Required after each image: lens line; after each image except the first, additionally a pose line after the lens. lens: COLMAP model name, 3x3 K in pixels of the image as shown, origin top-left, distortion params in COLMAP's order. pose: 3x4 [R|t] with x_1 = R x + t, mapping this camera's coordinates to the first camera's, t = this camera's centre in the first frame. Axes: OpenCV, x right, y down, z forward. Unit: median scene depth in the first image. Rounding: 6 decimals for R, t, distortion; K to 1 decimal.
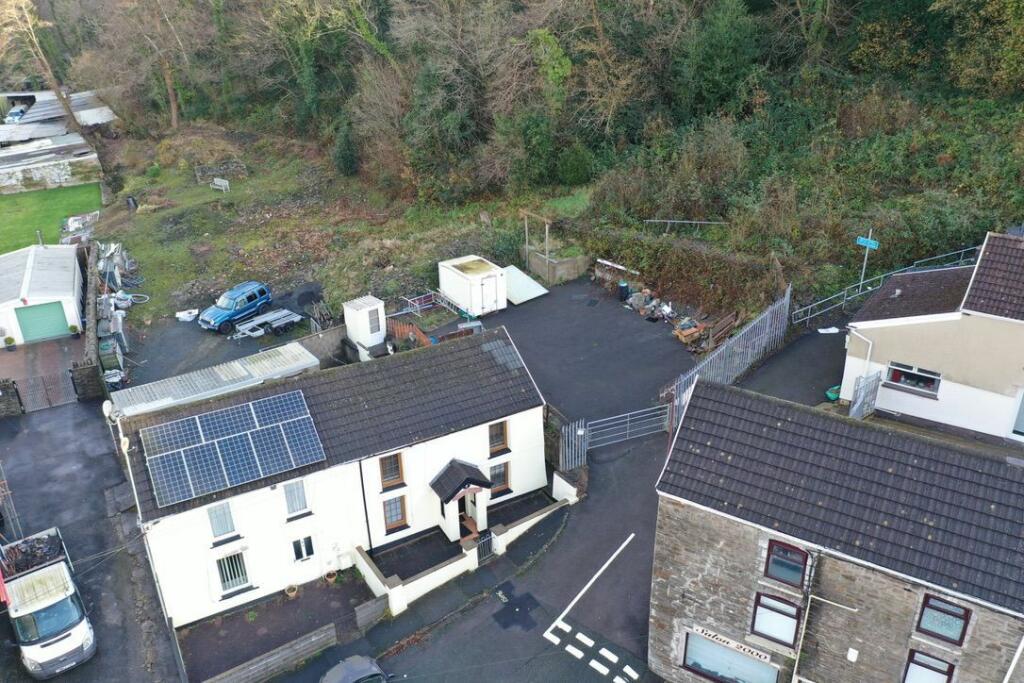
lens RADIAL K [[817.5, 0, 512.0], [0, 817.5, 341.5], [0, 0, 1]] dist [-0.005574, -0.001846]
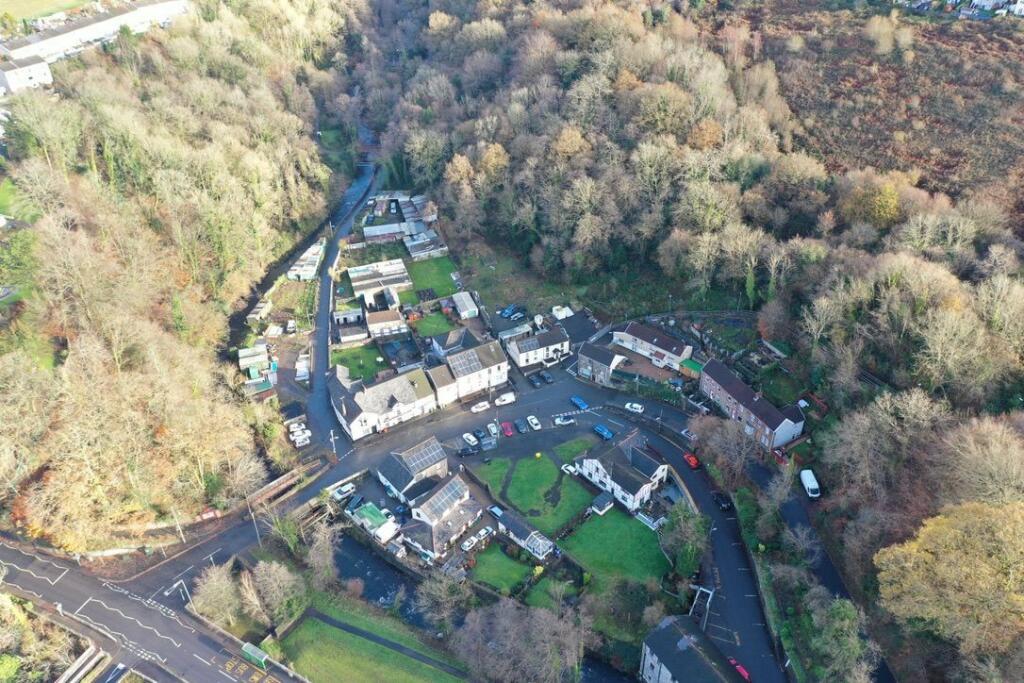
lens RADIAL K [[817.5, 0, 512.0], [0, 817.5, 341.5], [0, 0, 1]] dist [-0.005574, -0.001846]
pose [[0.994934, 0.059131, -0.081303, 0.093587], [-0.044882, 0.984918, 0.167097, -0.808294], [0.089957, -0.162601, 0.982583, -4.492483]]
